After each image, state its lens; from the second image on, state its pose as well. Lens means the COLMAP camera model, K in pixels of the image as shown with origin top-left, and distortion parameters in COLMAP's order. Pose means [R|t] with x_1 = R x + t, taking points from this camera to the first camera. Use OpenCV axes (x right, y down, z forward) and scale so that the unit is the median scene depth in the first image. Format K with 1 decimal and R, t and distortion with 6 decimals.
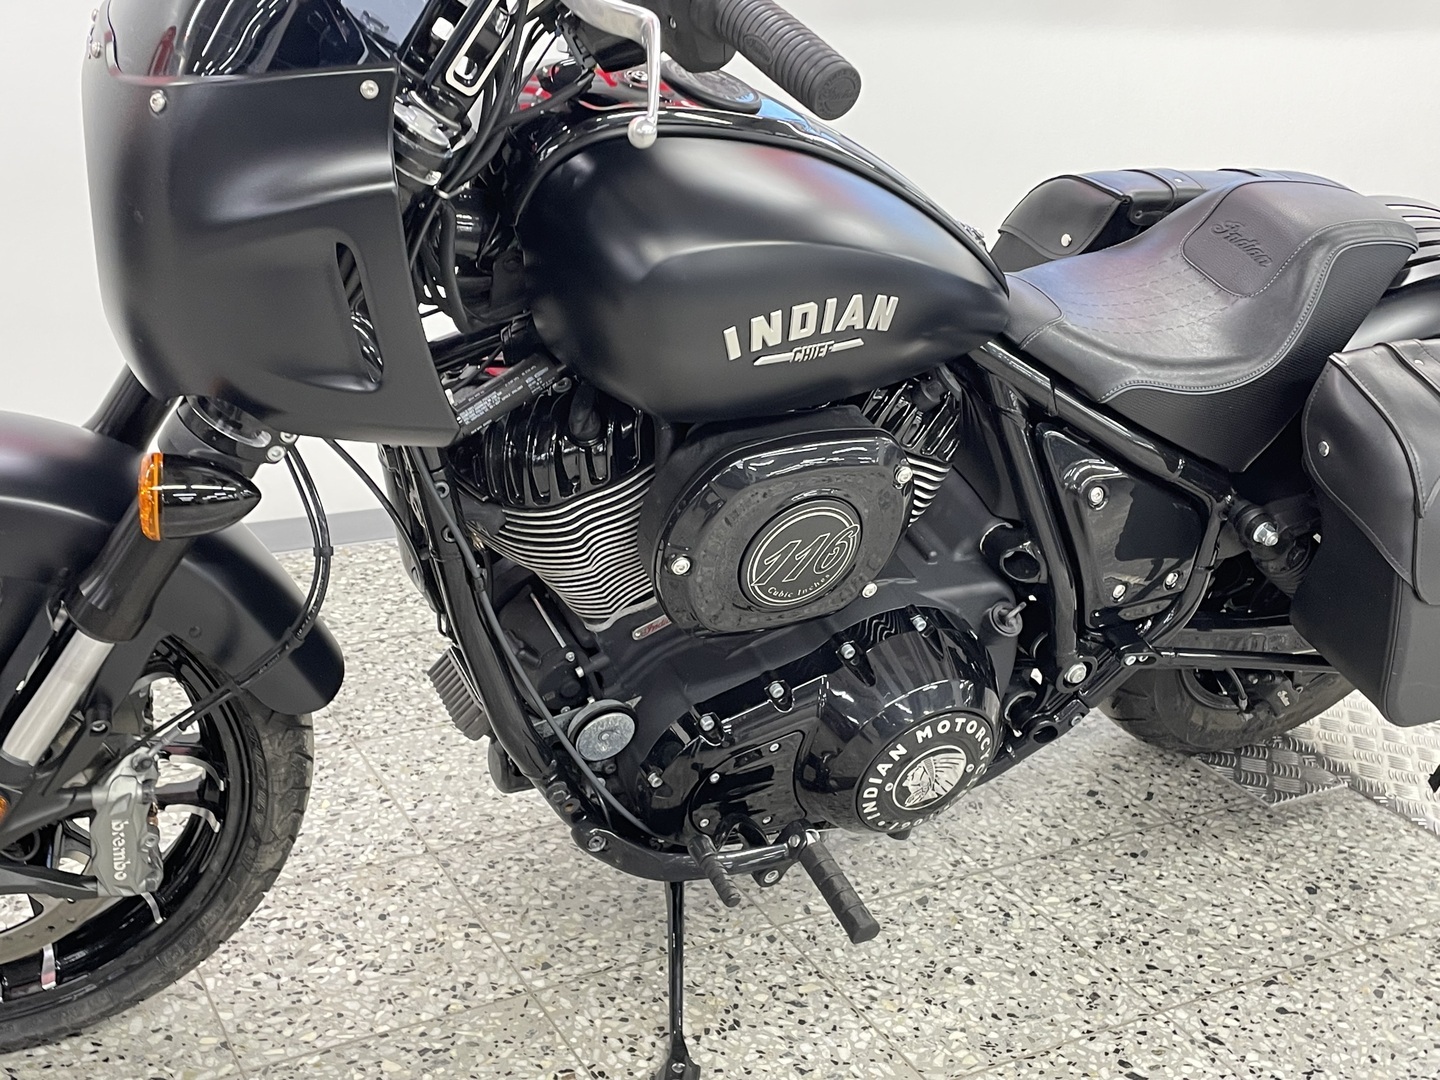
lens RADIAL K [[1703.5, 0, 687.5], [0, 1703.5, 538.8], [0, 0, 1]] dist [0.077335, -0.079617]
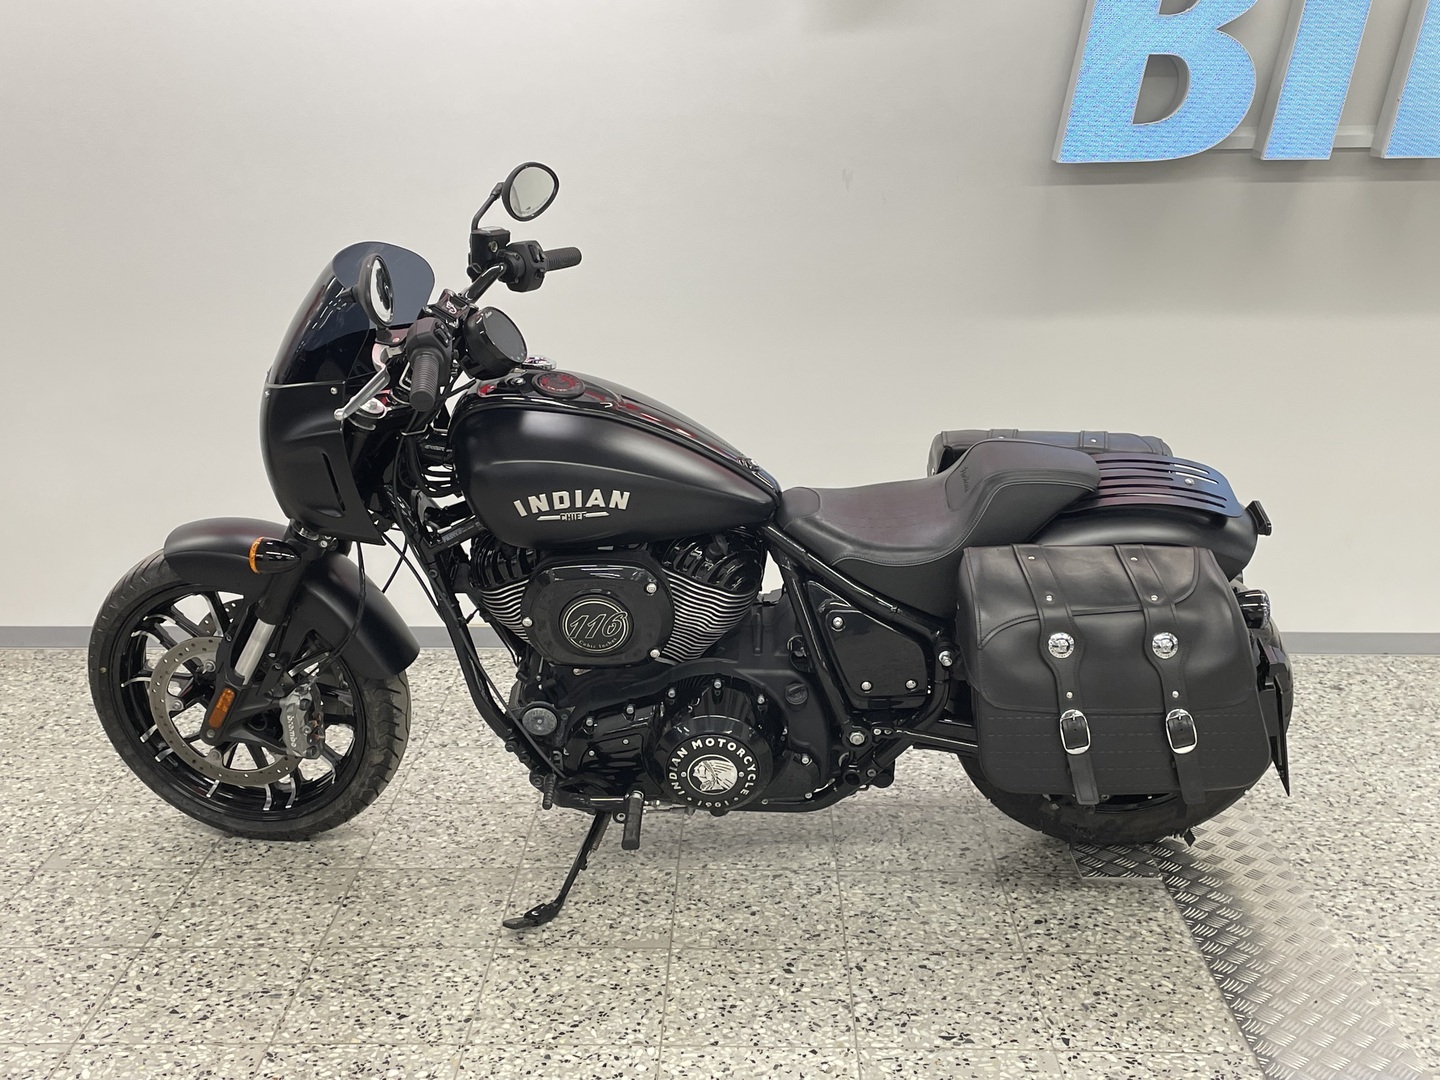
lens RADIAL K [[1669.3, 0, 714.8], [0, 1669.3, 525.8], [0, 0, 1]] dist [0.101108, -0.150823]
pose [[0.863771, 0.062041, -0.500051, 0.965403], [-0.127802, 0.986915, -0.098315, 0.057887], [0.487408, 0.148829, 0.860397, -0.479654]]
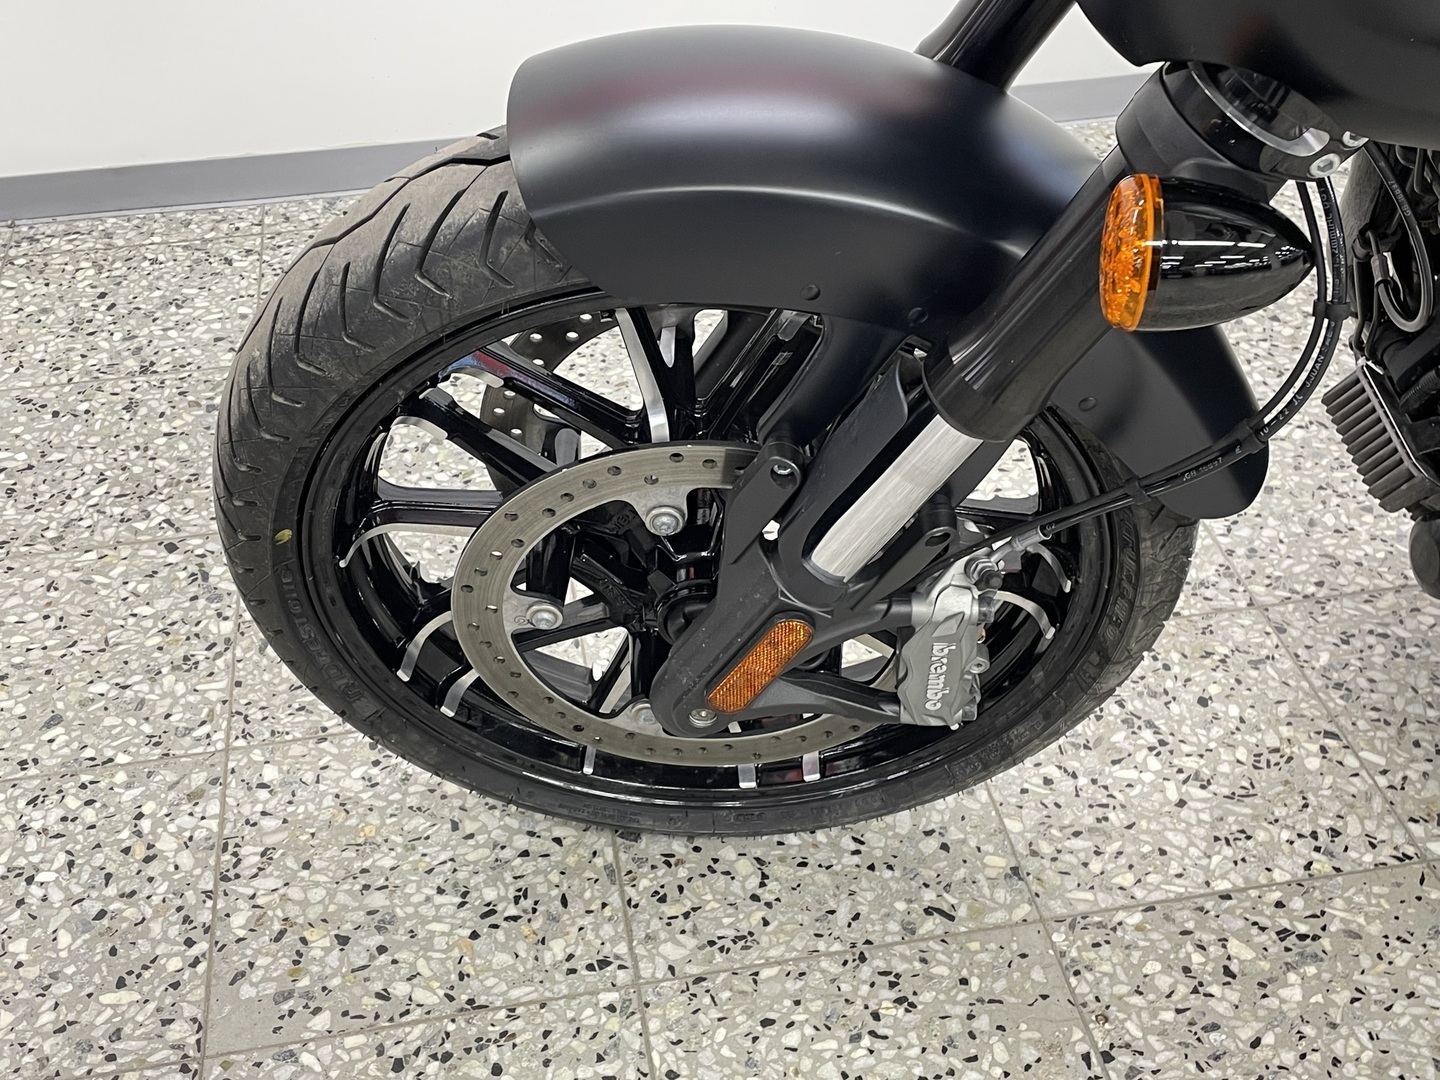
lens RADIAL K [[1669.3, 0, 714.8], [0, 1669.3, 525.8], [0, 0, 1]] dist [0.101108, -0.150823]
pose [[0.945262, 0.136174, -0.296541, -0.185927], [-0.044431, 0.954011, 0.296460, -0.069408], [0.323273, -0.267057, 0.907841, 0.298504]]
